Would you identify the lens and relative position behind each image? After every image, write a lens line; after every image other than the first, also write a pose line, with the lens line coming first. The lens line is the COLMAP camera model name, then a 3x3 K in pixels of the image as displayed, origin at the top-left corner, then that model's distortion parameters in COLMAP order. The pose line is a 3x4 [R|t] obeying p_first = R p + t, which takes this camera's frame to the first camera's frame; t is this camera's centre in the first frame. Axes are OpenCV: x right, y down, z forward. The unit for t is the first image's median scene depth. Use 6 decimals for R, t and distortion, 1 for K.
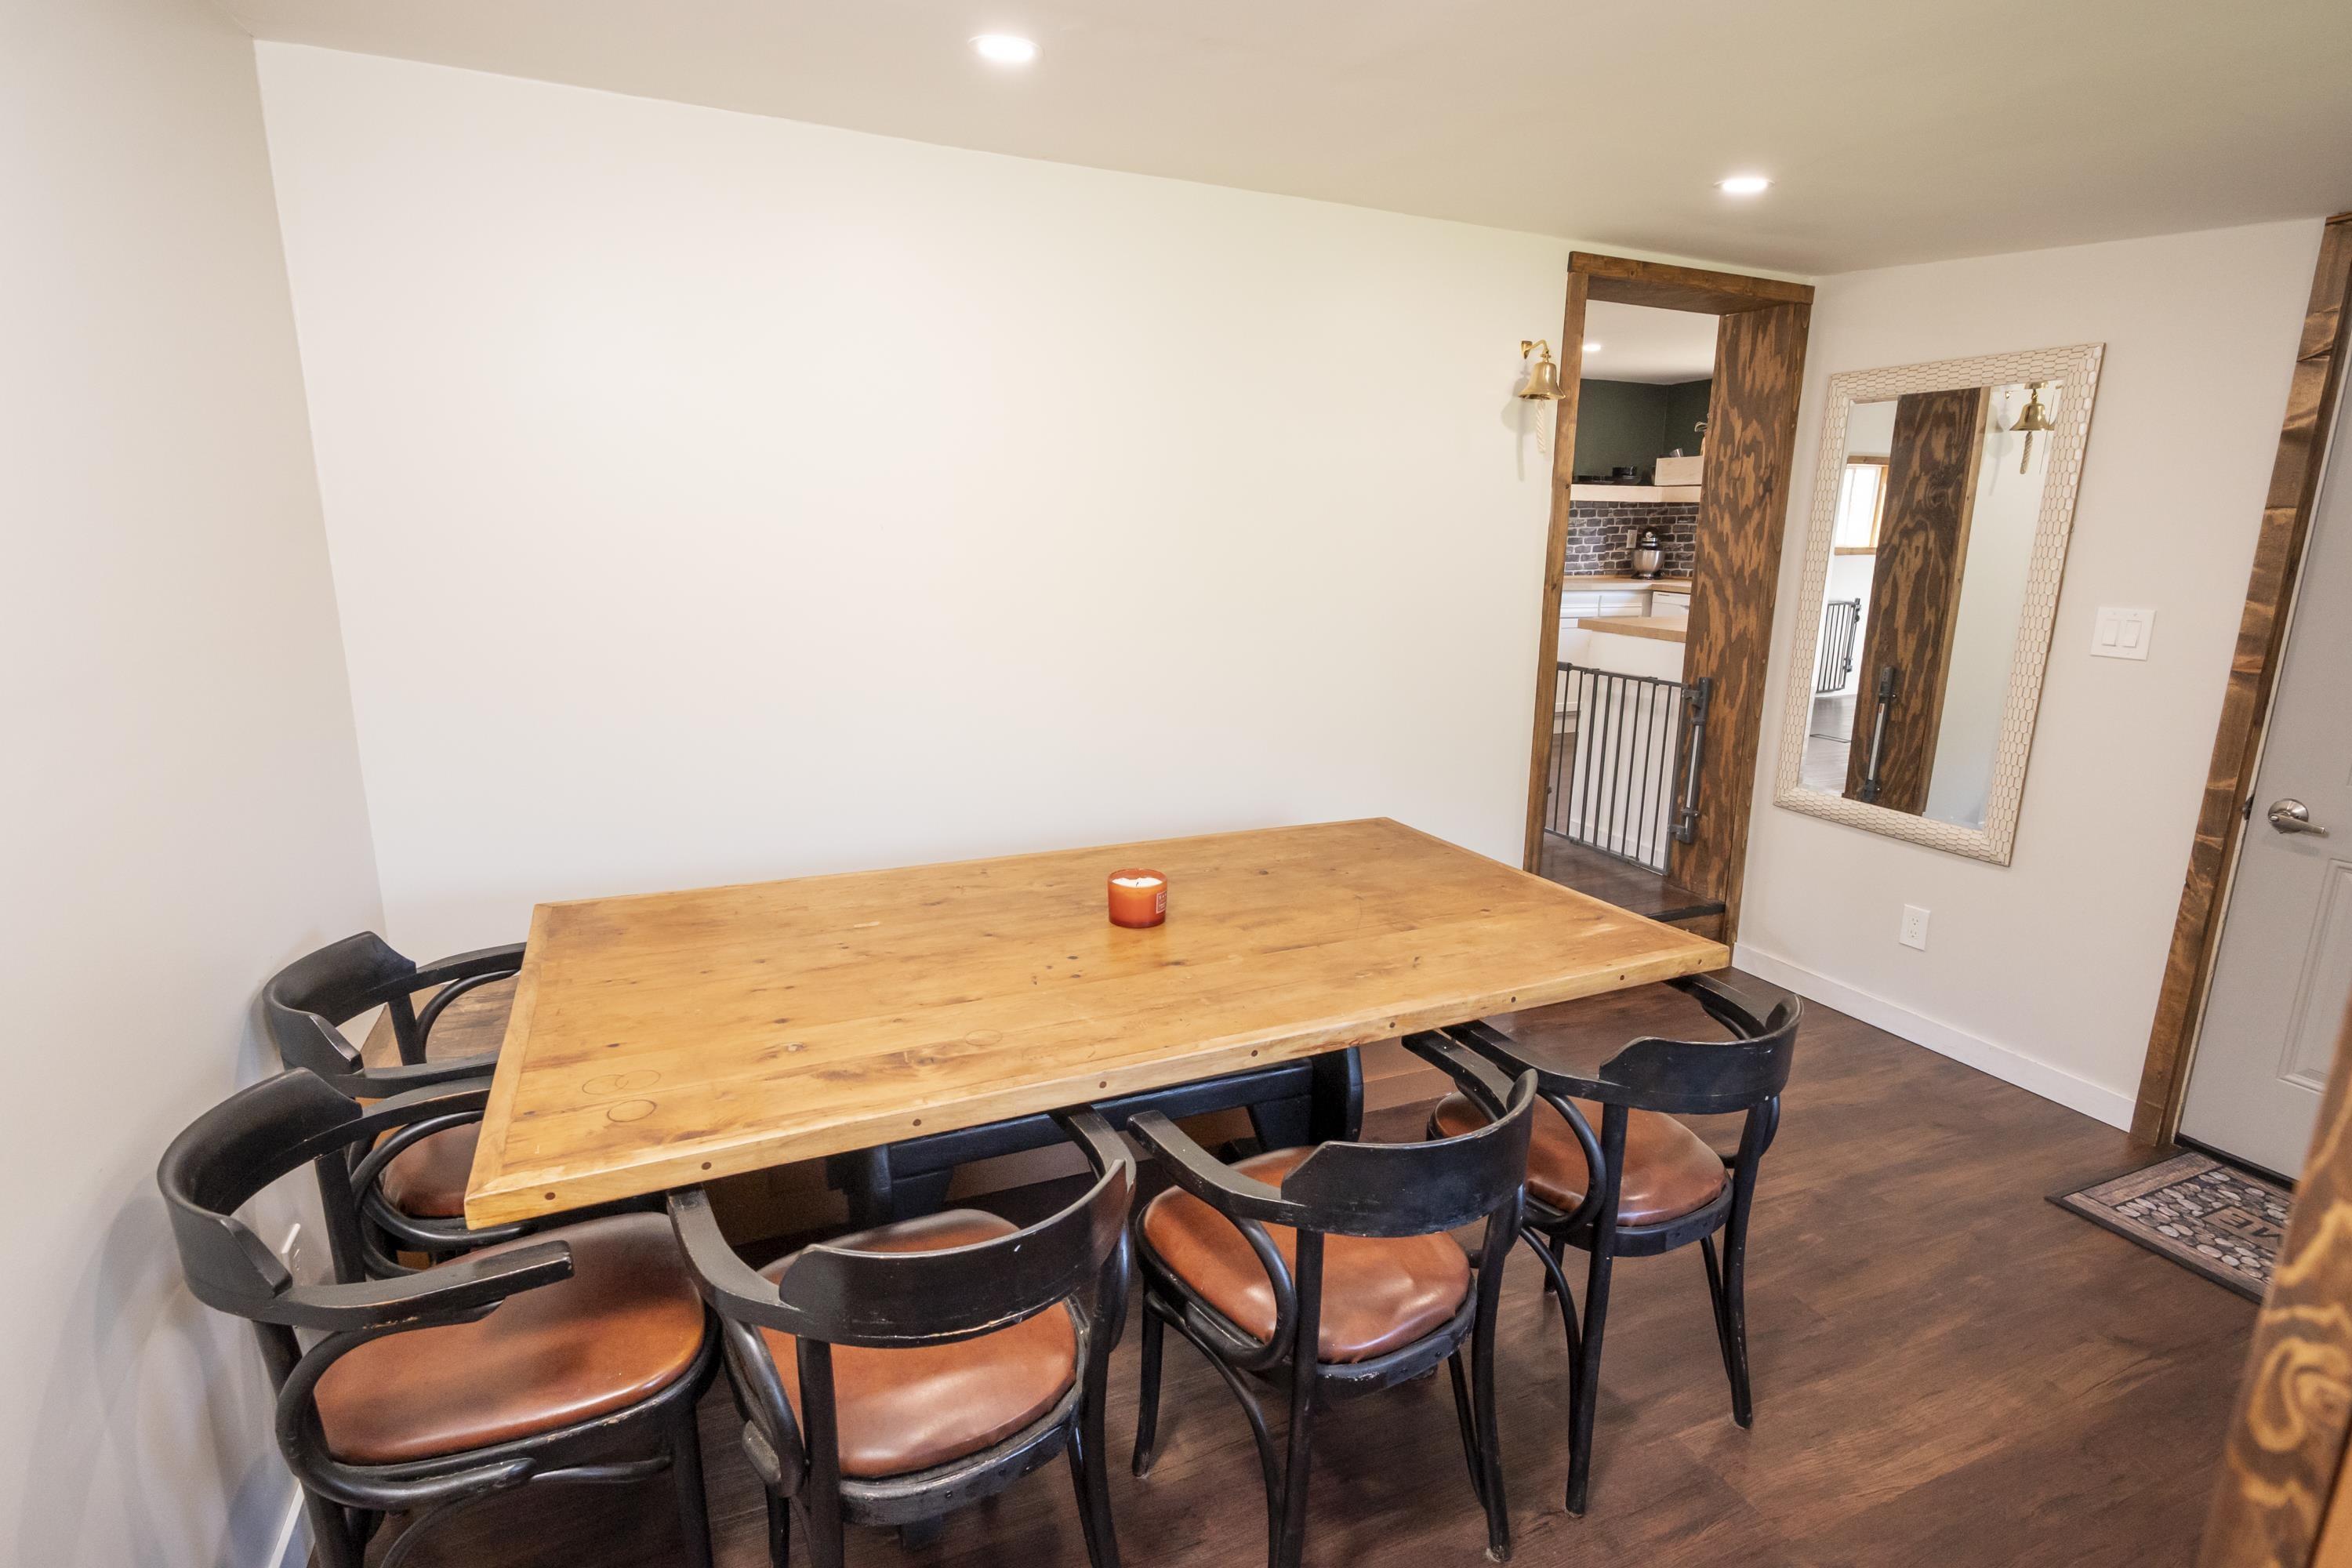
lens RADIAL K [[1154.7, 0, 1176.0], [0, 1154.7, 784.0], [0, 0, 1]] dist [-0.002217, 0.001082]
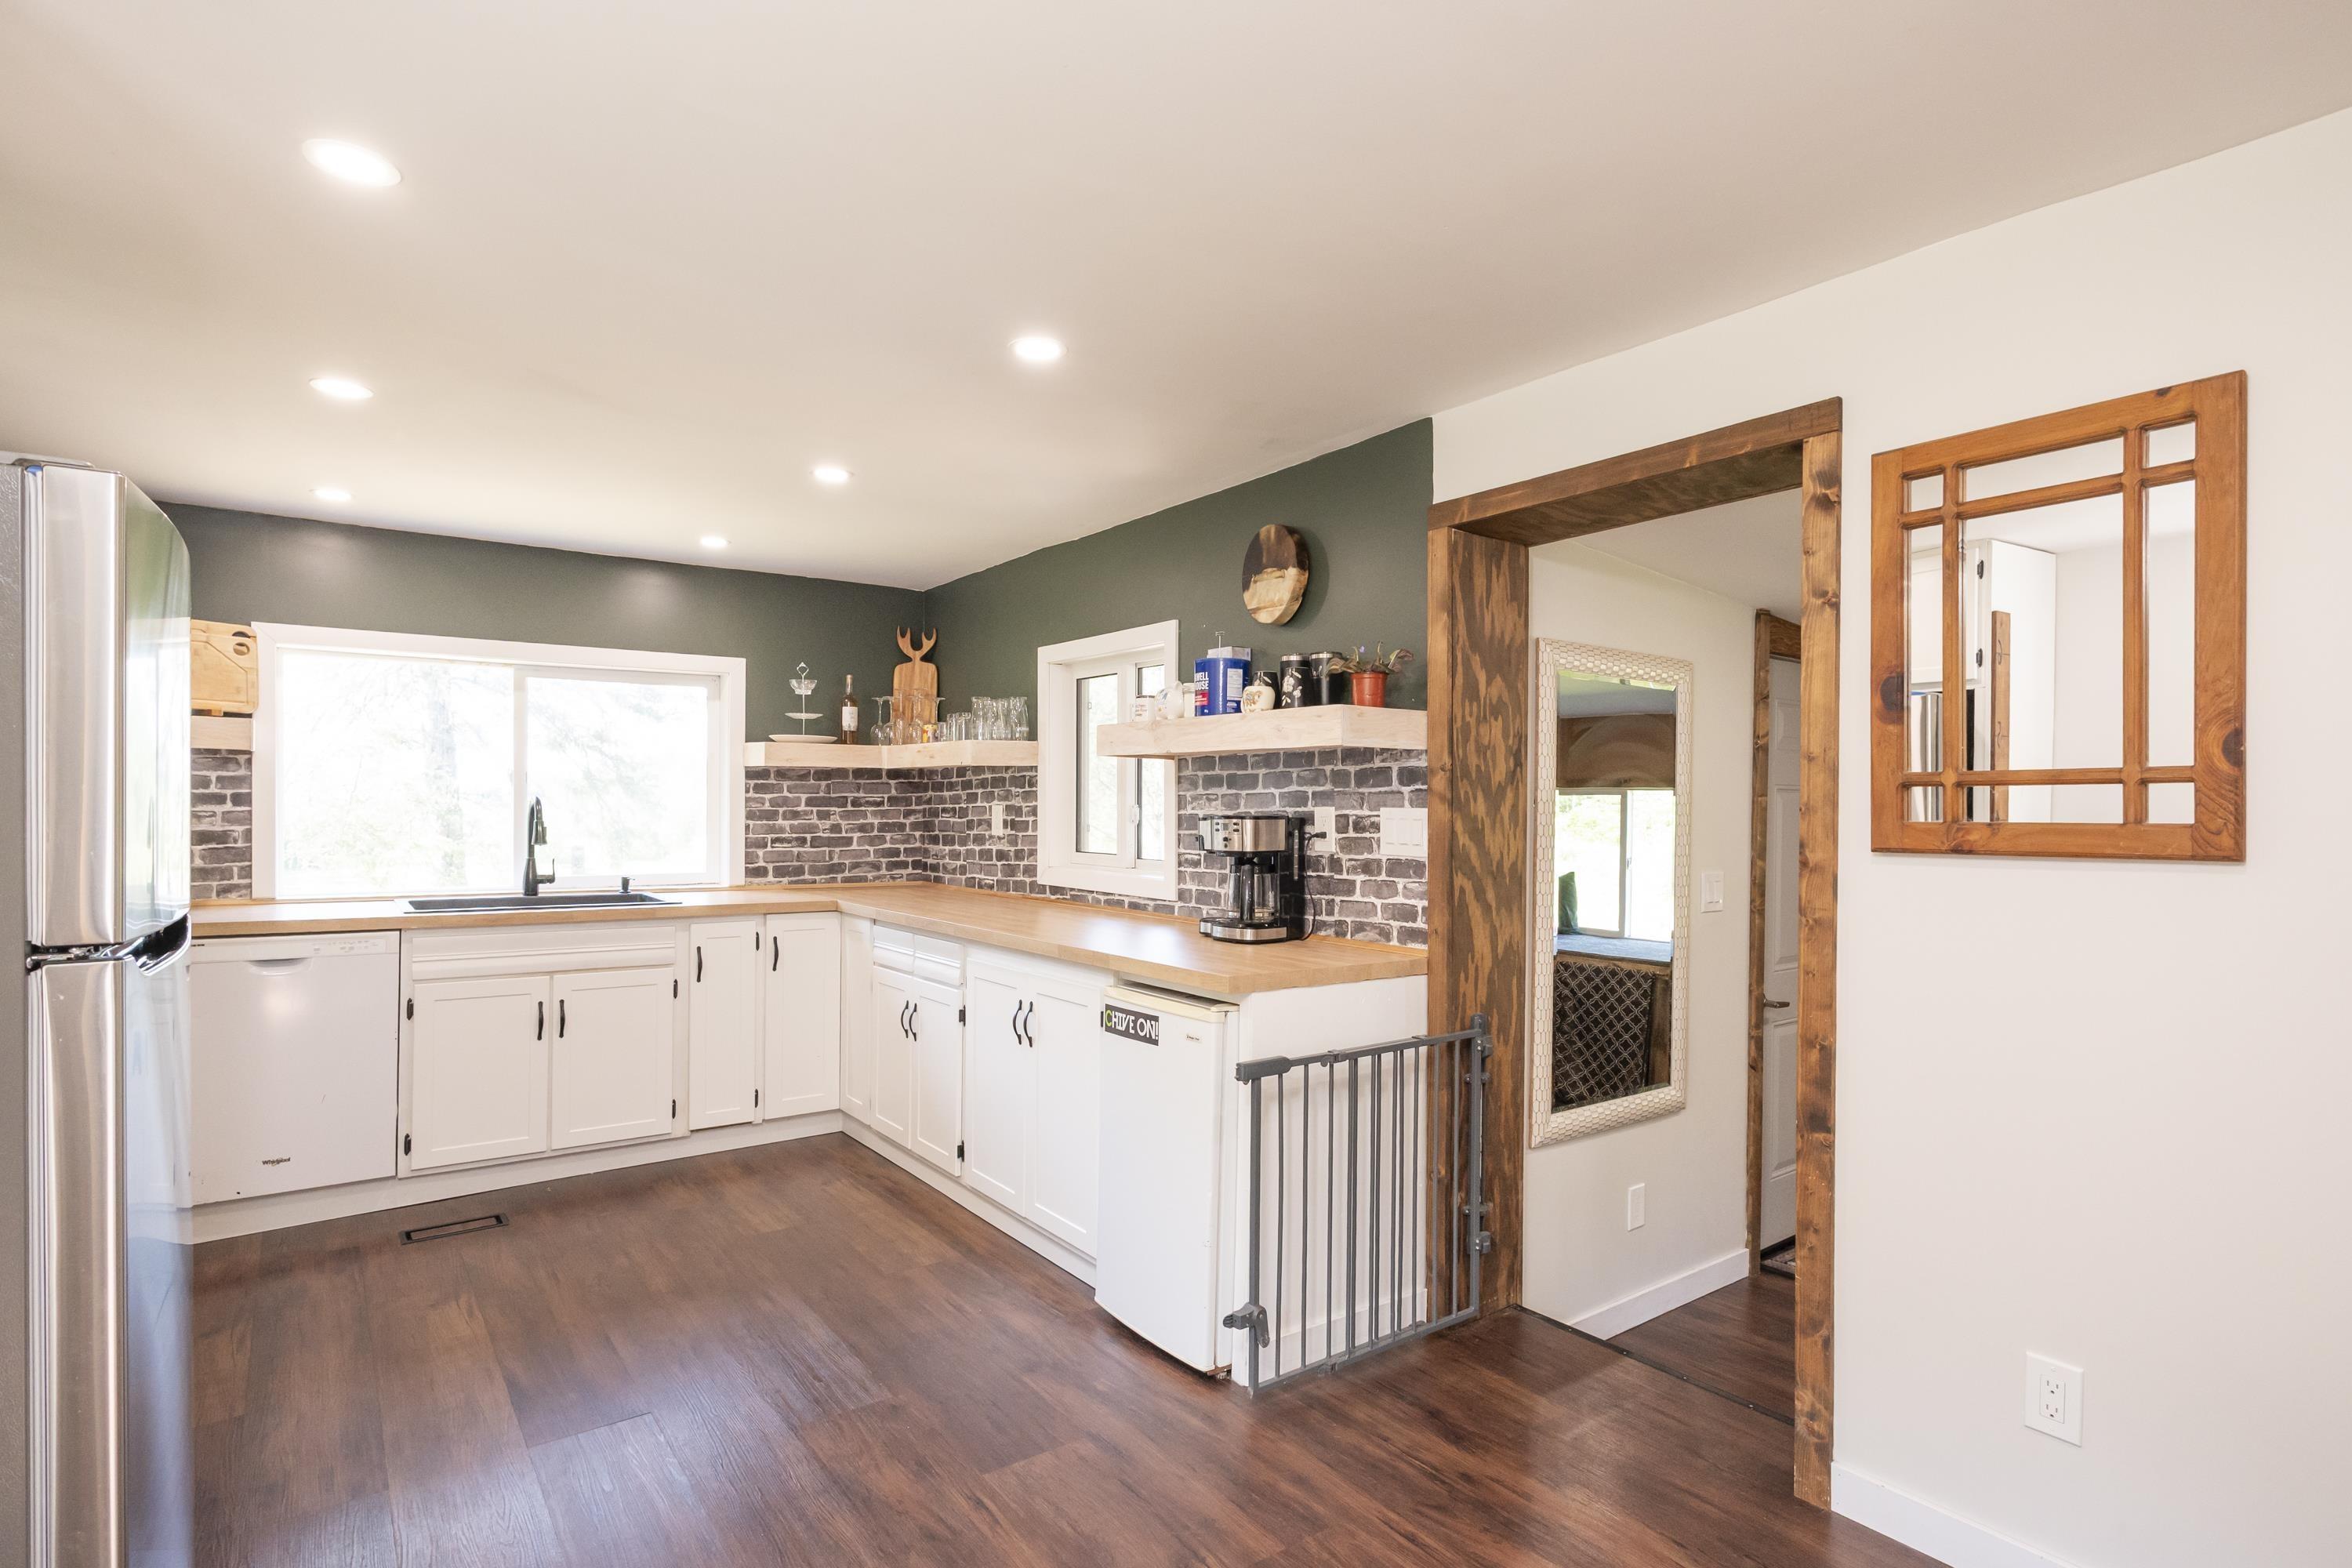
lens RADIAL K [[1195.9, 0, 1181.6], [0, 1195.9, 807.6], [0, 0, 1]] dist [0.001038, 0.000963]
pose [[-0.230598, -0.014977, 0.972934, -0.211875], [0.205100, 0.976669, 0.063646, -0.292666], [-0.951188, 0.214225, -0.222146, 1.268759]]
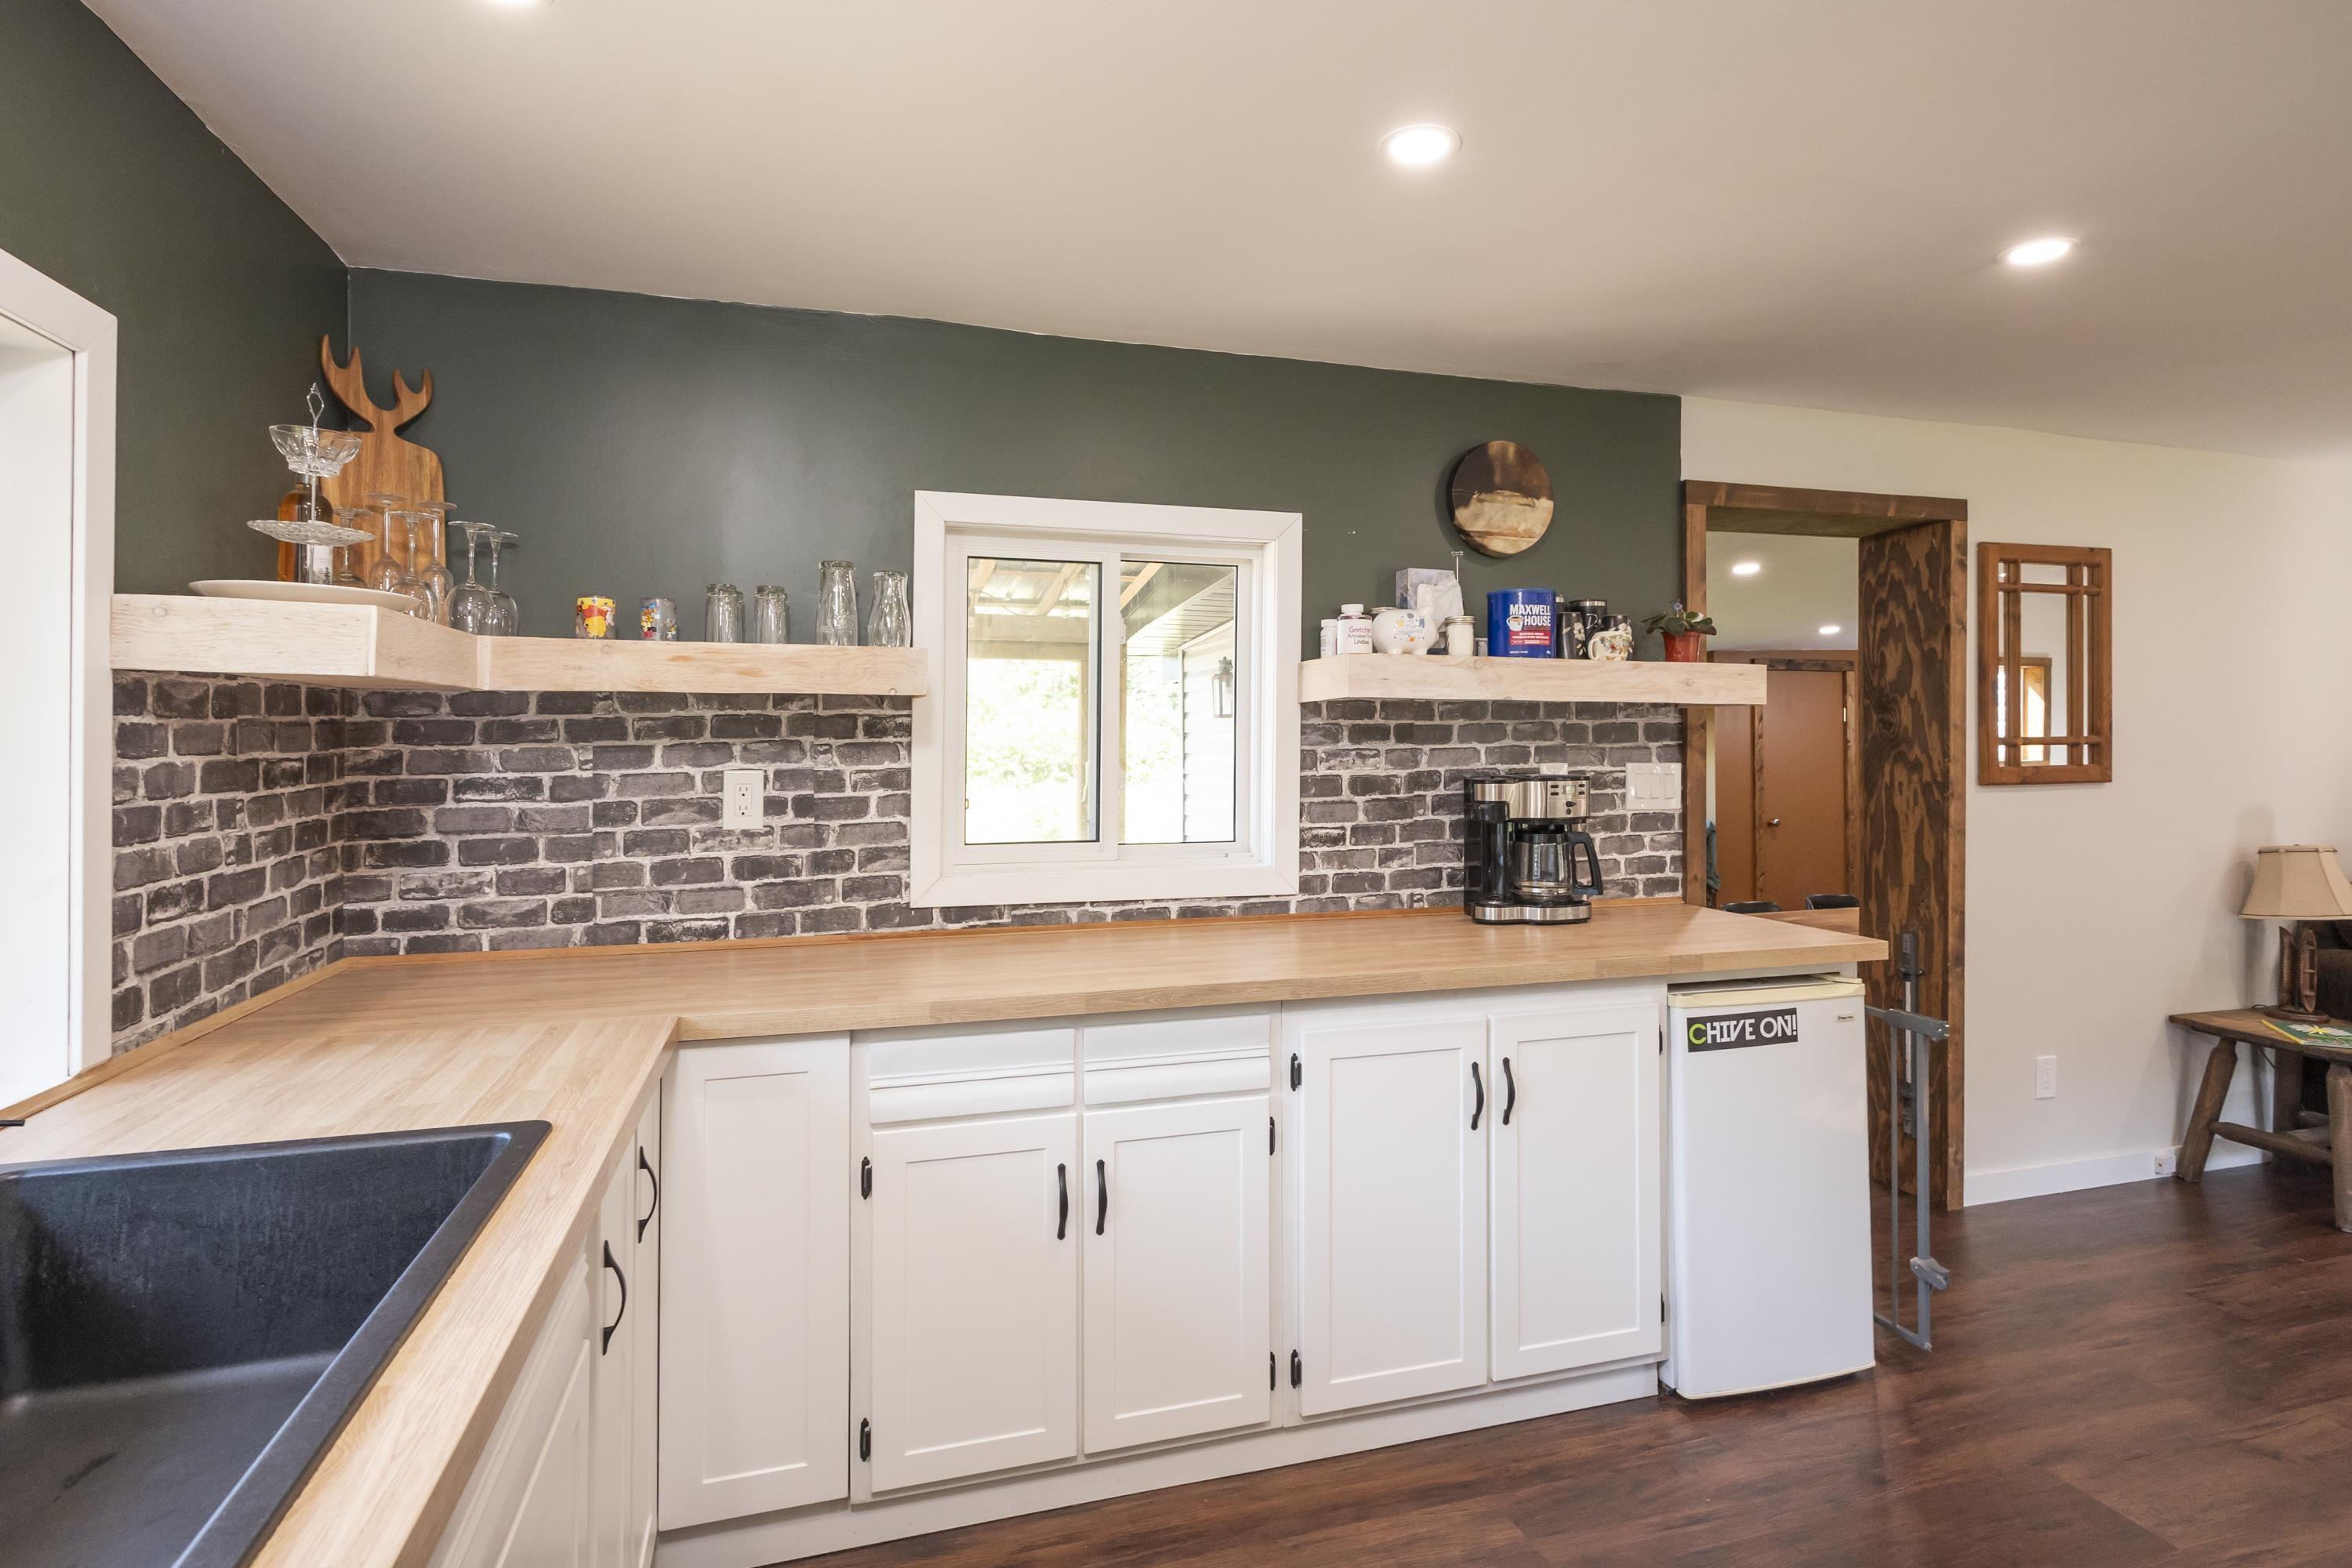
lens RADIAL K [[1190.3, 0, 1180.0], [0, 1190.3, 725.0], [0, 0, 1]] dist [-0.000381, 0.001791]
pose [[-0.994598, -0.009172, 0.103399, 0.691546], [0.012583, 0.978090, 0.207800, -0.401442], [-0.103040, 0.207978, -0.972691, 1.734076]]
